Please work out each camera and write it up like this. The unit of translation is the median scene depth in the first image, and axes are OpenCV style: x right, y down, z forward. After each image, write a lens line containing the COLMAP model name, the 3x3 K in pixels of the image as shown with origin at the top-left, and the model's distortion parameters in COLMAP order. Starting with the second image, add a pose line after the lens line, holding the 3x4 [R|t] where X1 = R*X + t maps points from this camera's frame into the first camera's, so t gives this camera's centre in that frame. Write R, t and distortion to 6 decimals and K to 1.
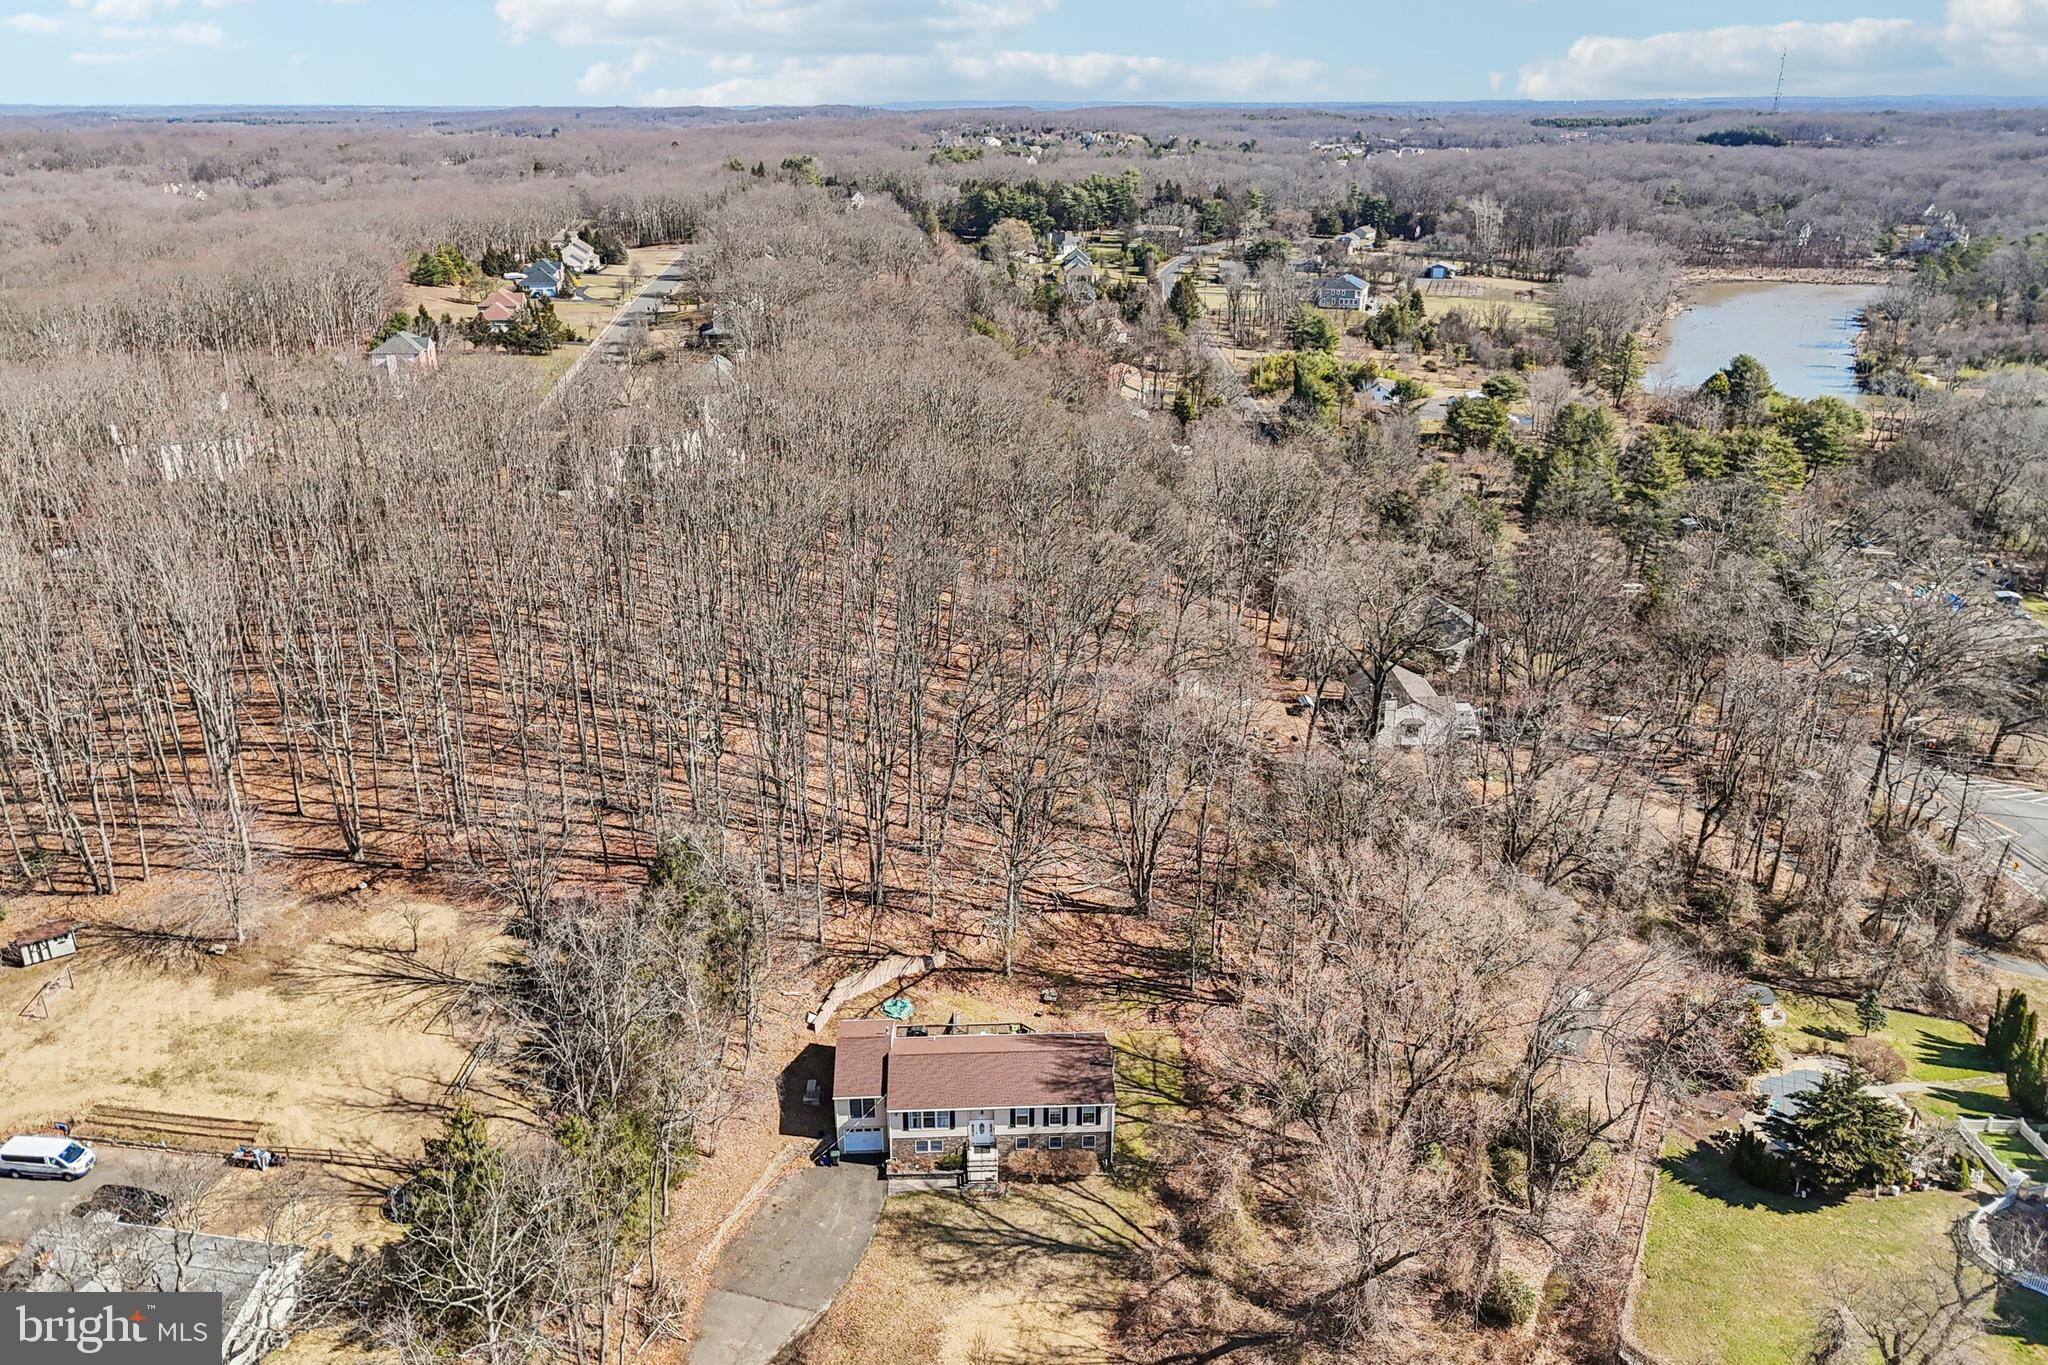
lens RADIAL K [[1517.4, 0, 1022.5], [0, 1517.4, 680.8], [0, 0, 1]] dist [0.067509, -0.059199]
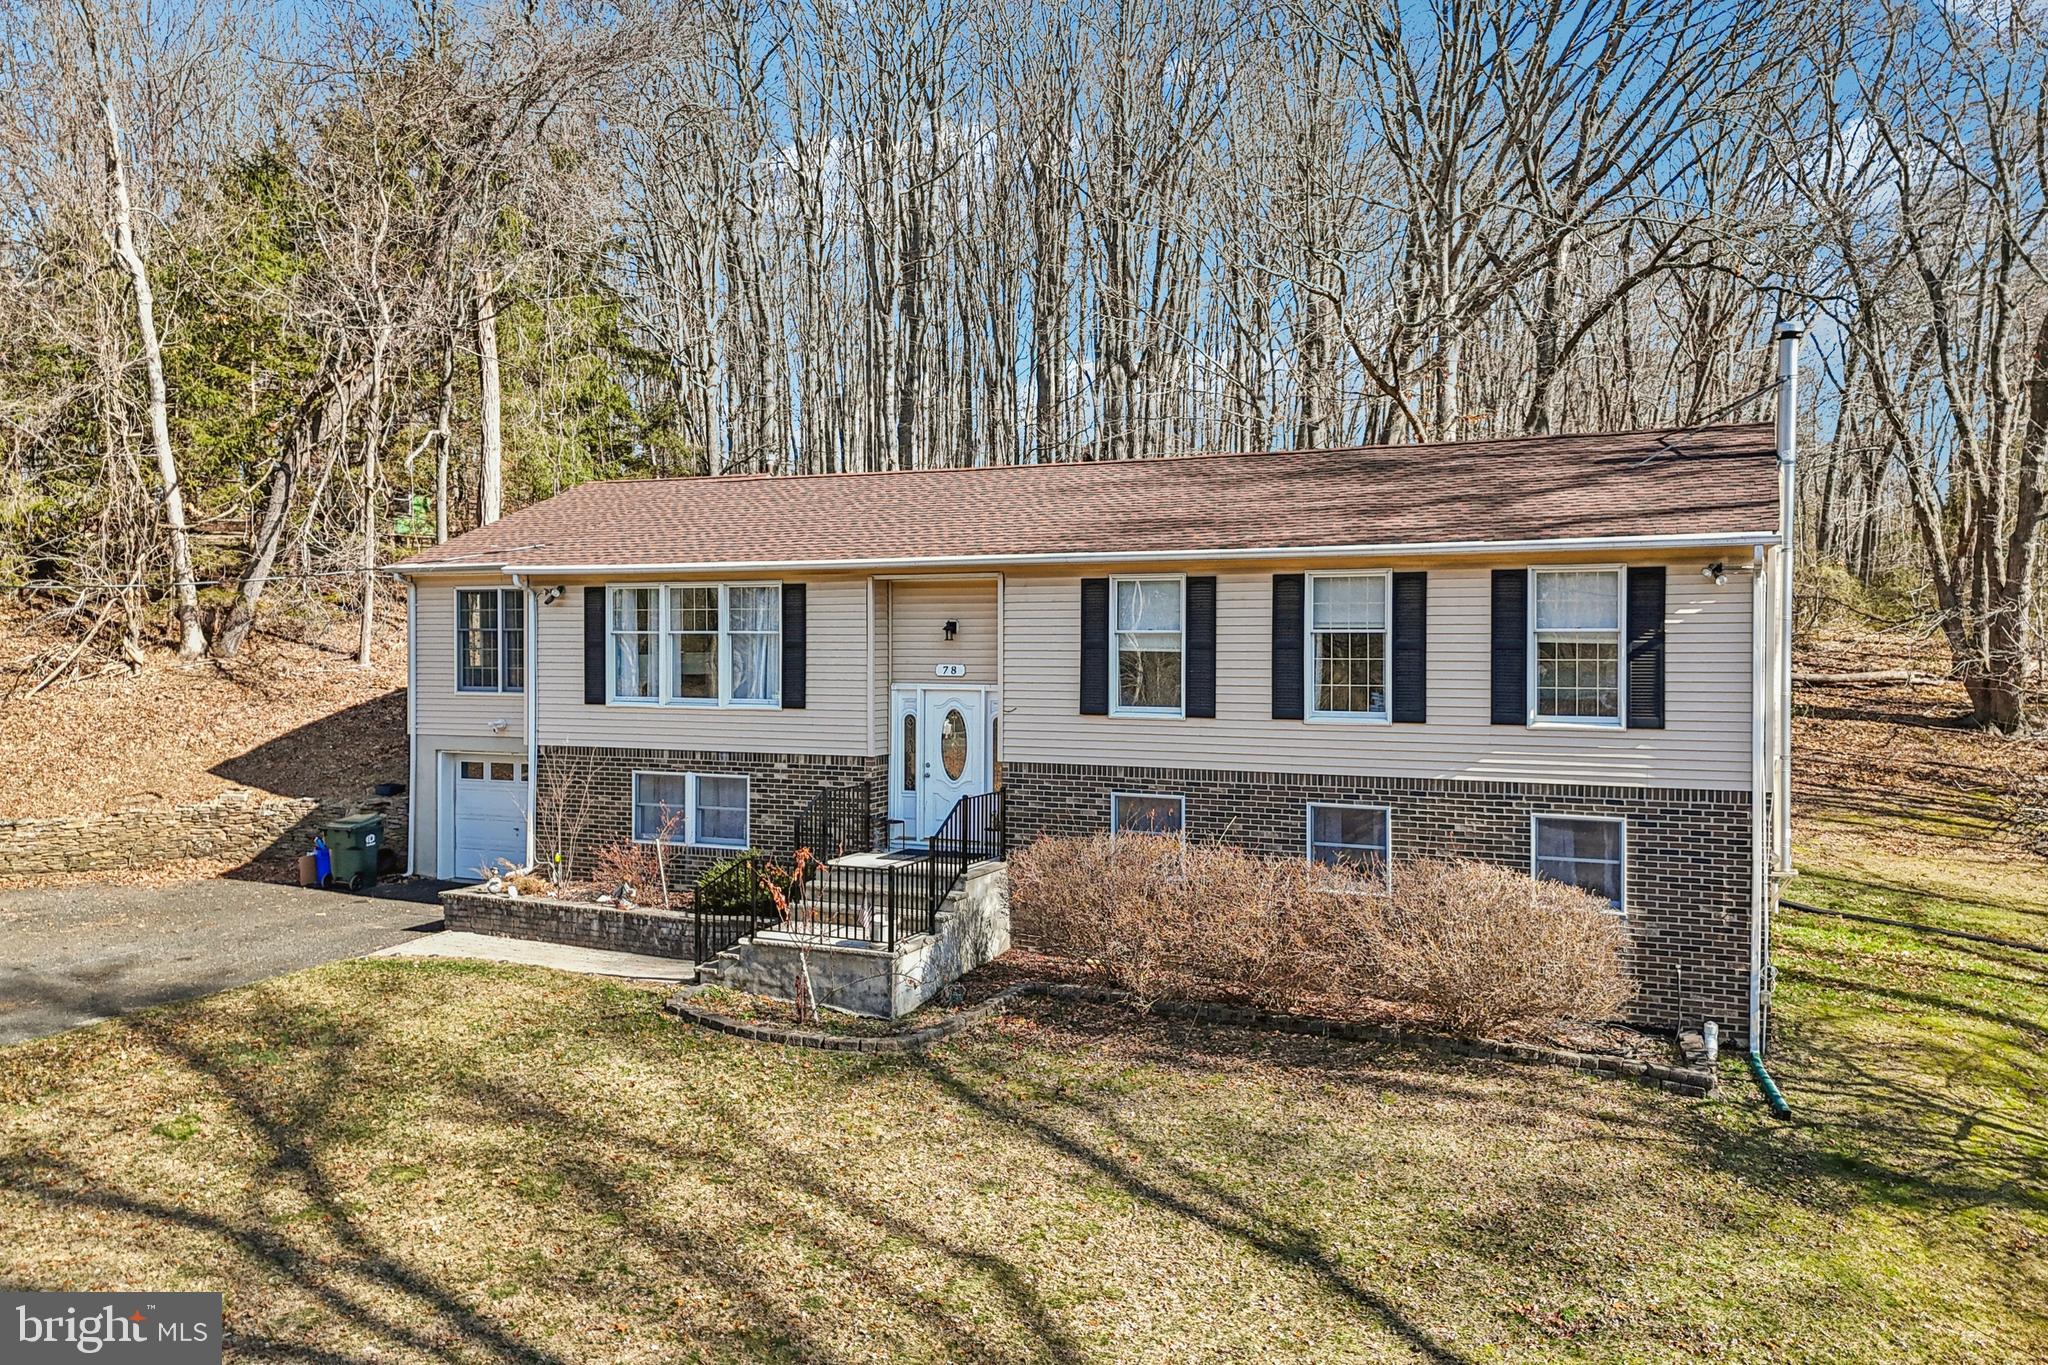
lens RADIAL K [[1517.4, 0, 1019.1], [0, 1517.4, 644.7], [0, 0, 1]] dist [0.067509, -0.059199]
pose [[0.888583, 0.008272, -0.458641, 0.048193], [-0.164834, 0.938814, -0.302420, 0.256368], [0.428077, 0.344325, 0.835578, 0.648588]]
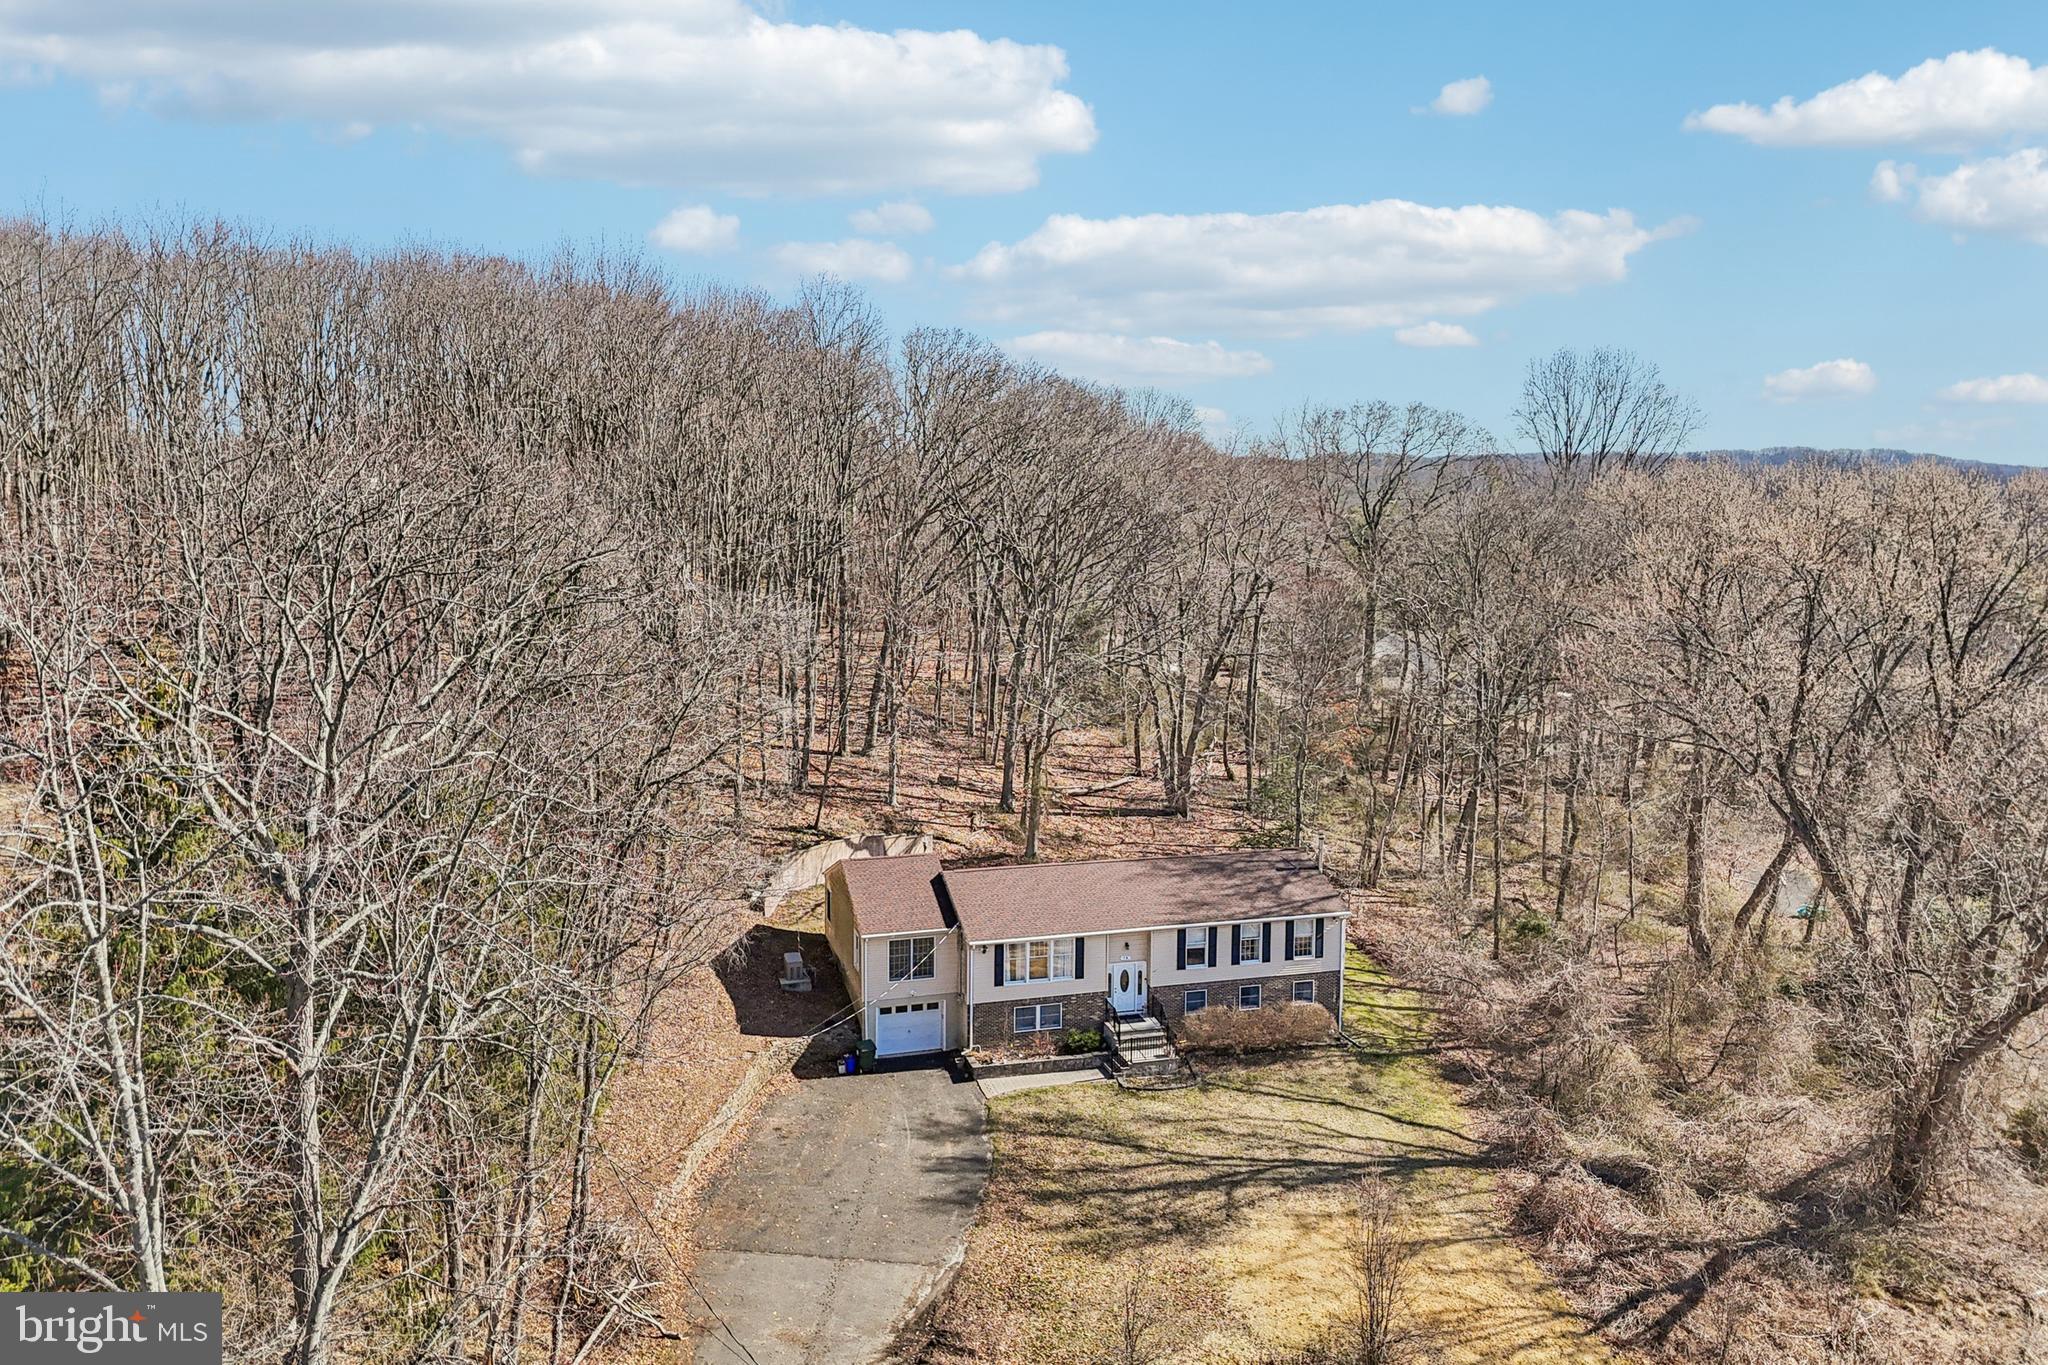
lens RADIAL K [[1517.4, 0, 1012.7], [0, 1517.4, 631.3], [0, 0, 1]] dist [0.067509, -0.059199]
pose [[0.972455, -0.016705, 0.232493, -0.148689], [0.075206, 0.966572, -0.245118, 0.231747], [-0.220626, 0.255851, 0.941204, 0.343376]]
